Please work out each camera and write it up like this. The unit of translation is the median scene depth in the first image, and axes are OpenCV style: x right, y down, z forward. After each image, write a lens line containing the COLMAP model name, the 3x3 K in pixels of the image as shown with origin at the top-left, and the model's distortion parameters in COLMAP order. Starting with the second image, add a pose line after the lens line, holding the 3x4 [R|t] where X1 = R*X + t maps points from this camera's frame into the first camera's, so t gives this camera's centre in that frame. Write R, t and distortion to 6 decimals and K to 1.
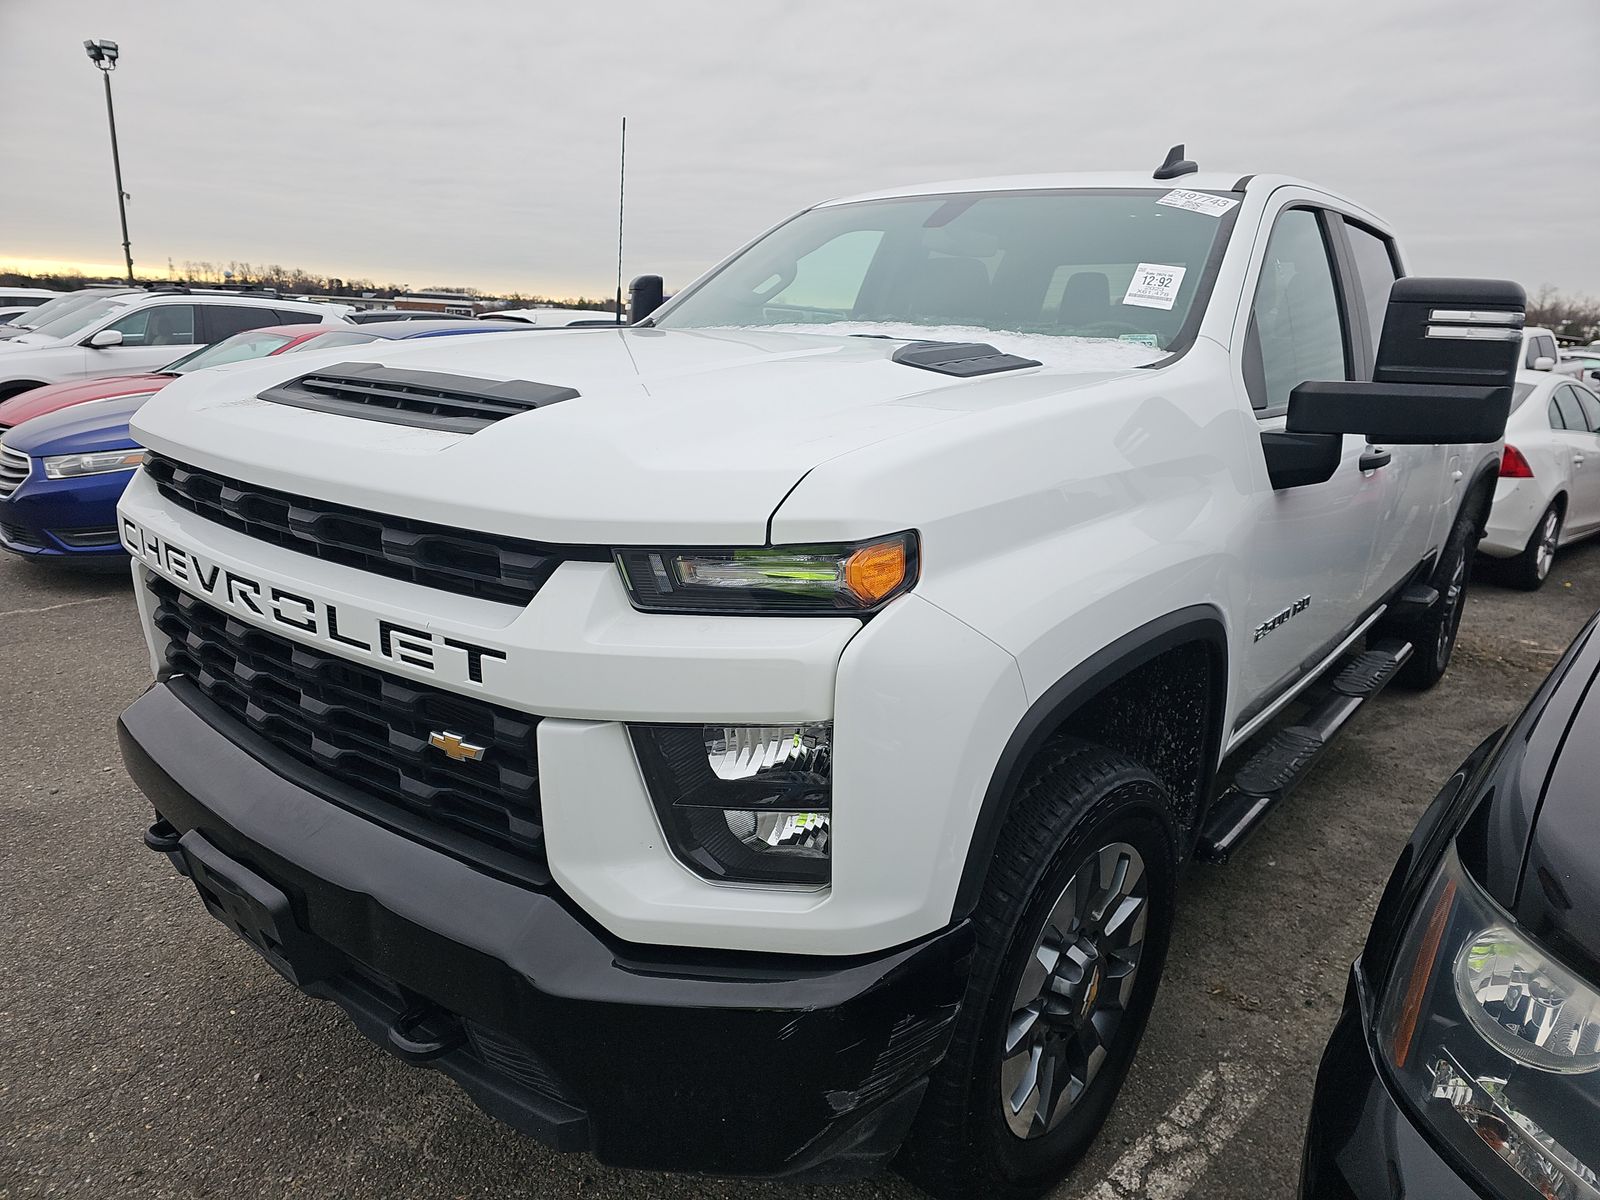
lens RADIAL K [[1085.9, 0, 813.7], [0, 1085.9, 612.3], [0, 0, 1]] dist [0.046453, -0.030815]
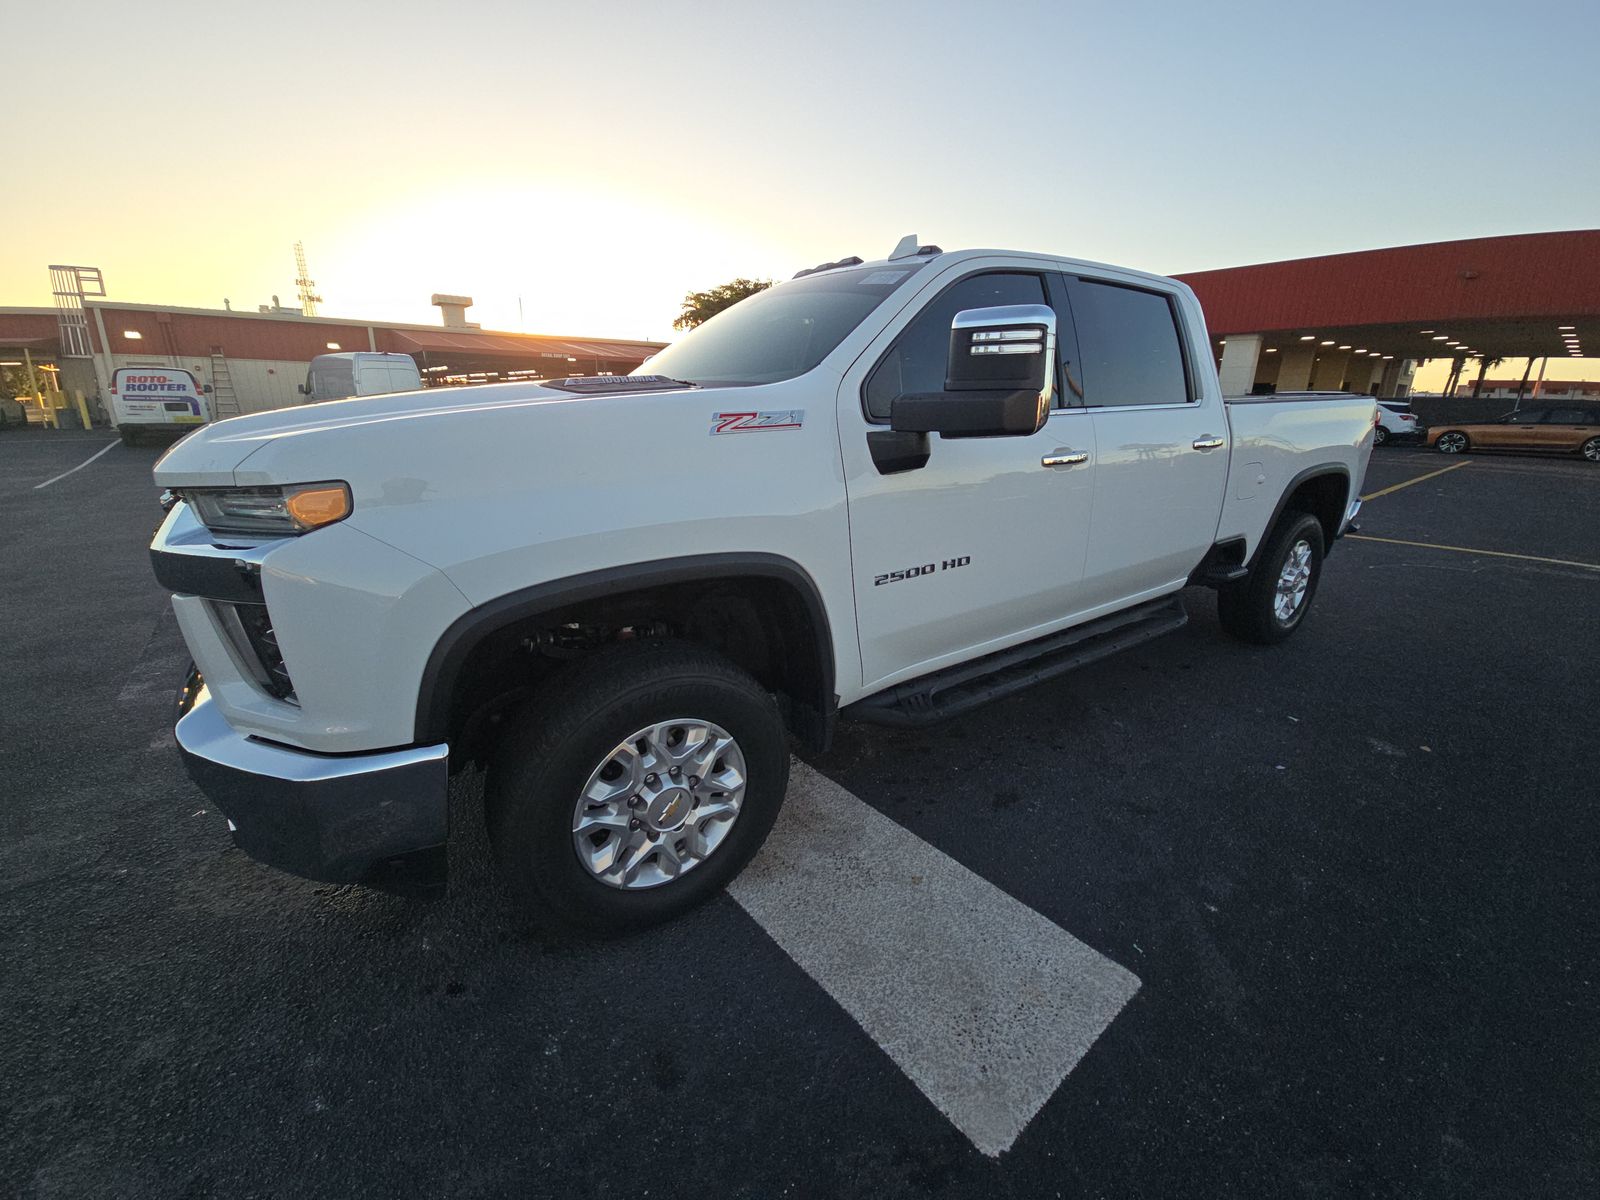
lens RADIAL K [[655.6, 0, 803.7], [0, 655.6, 594.2], [0, 0, 1]] dist [-0.001748, 0.000078]
pose [[0.949630, 0.051924, -0.309042, 0.820604], [-0.044993, 0.998551, 0.029517, 0.023087], [0.310127, -0.014126, 0.950590, 0.267315]]
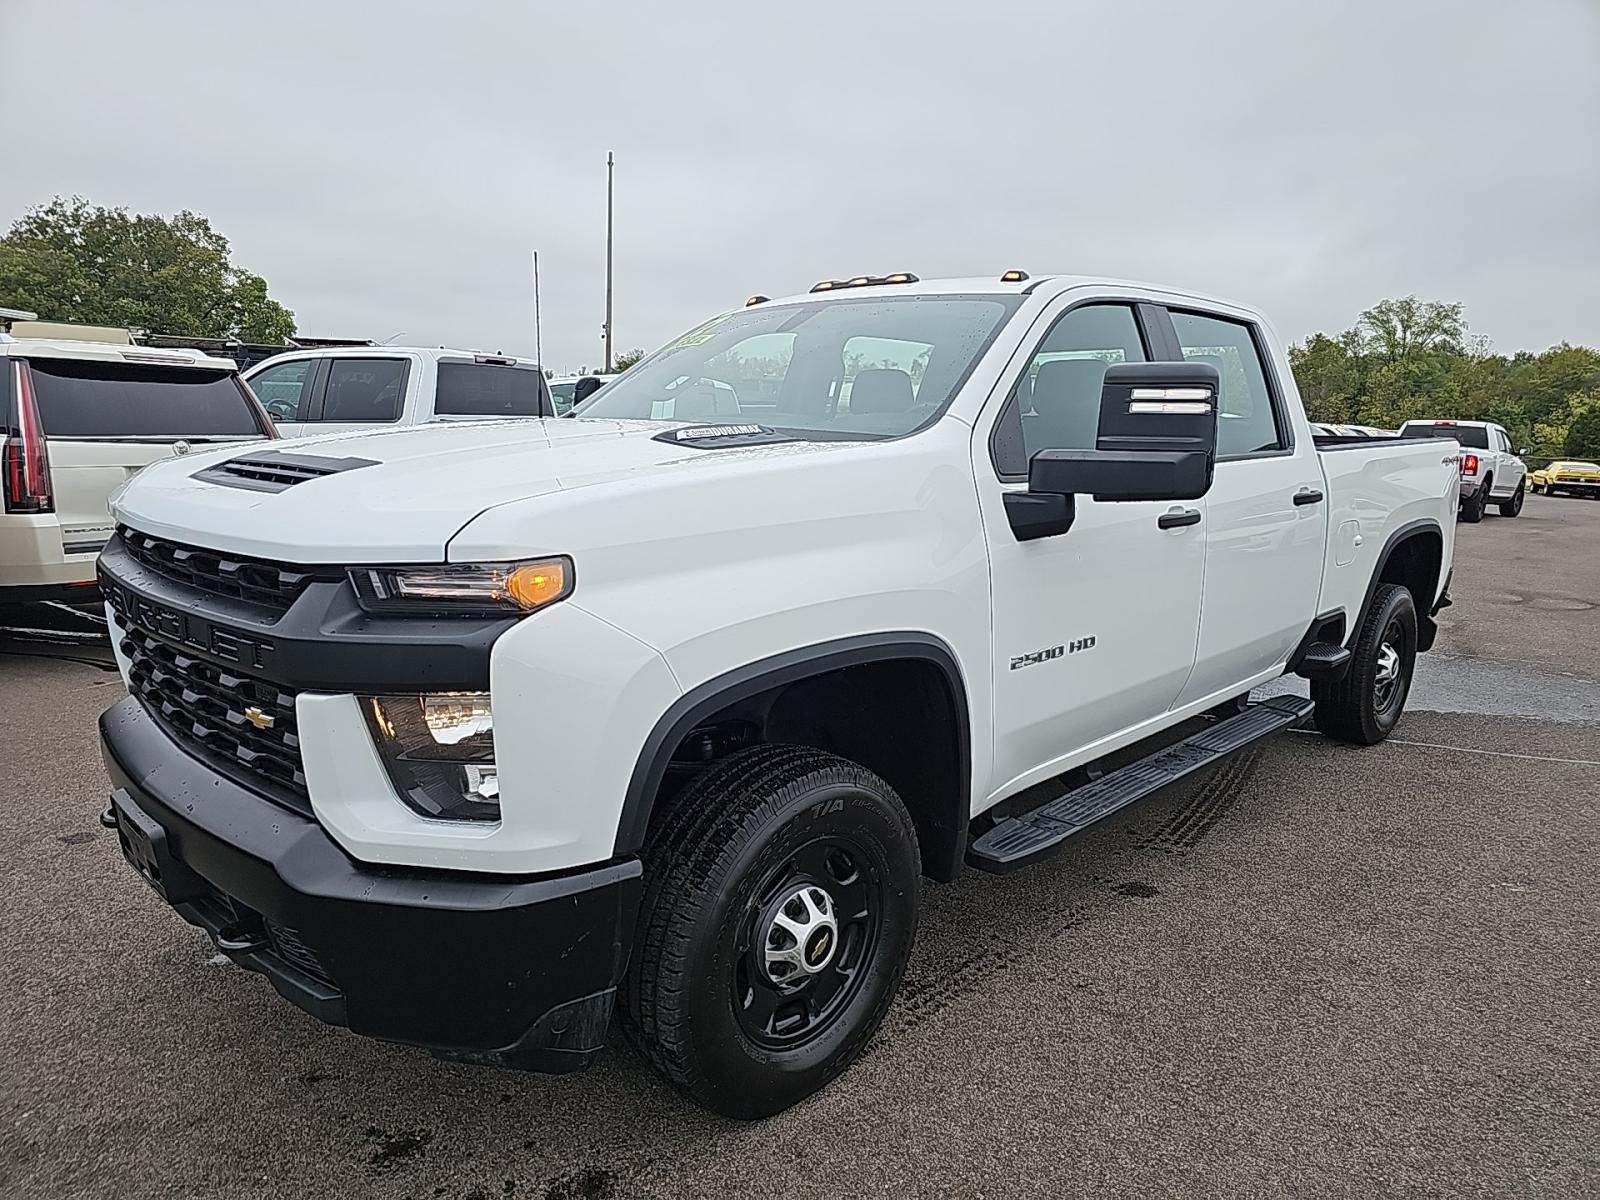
lens RADIAL K [[1092.7, 0, 776.8], [0, 1092.7, 625.0], [0, 0, 1]] dist [0.037494, -0.021819]
pose [[0.991924, 0.000832, -0.126833, 0.435403], [-0.010080, 0.997333, -0.072288, 0.089242], [0.126435, 0.072983, 0.989287, -0.258900]]
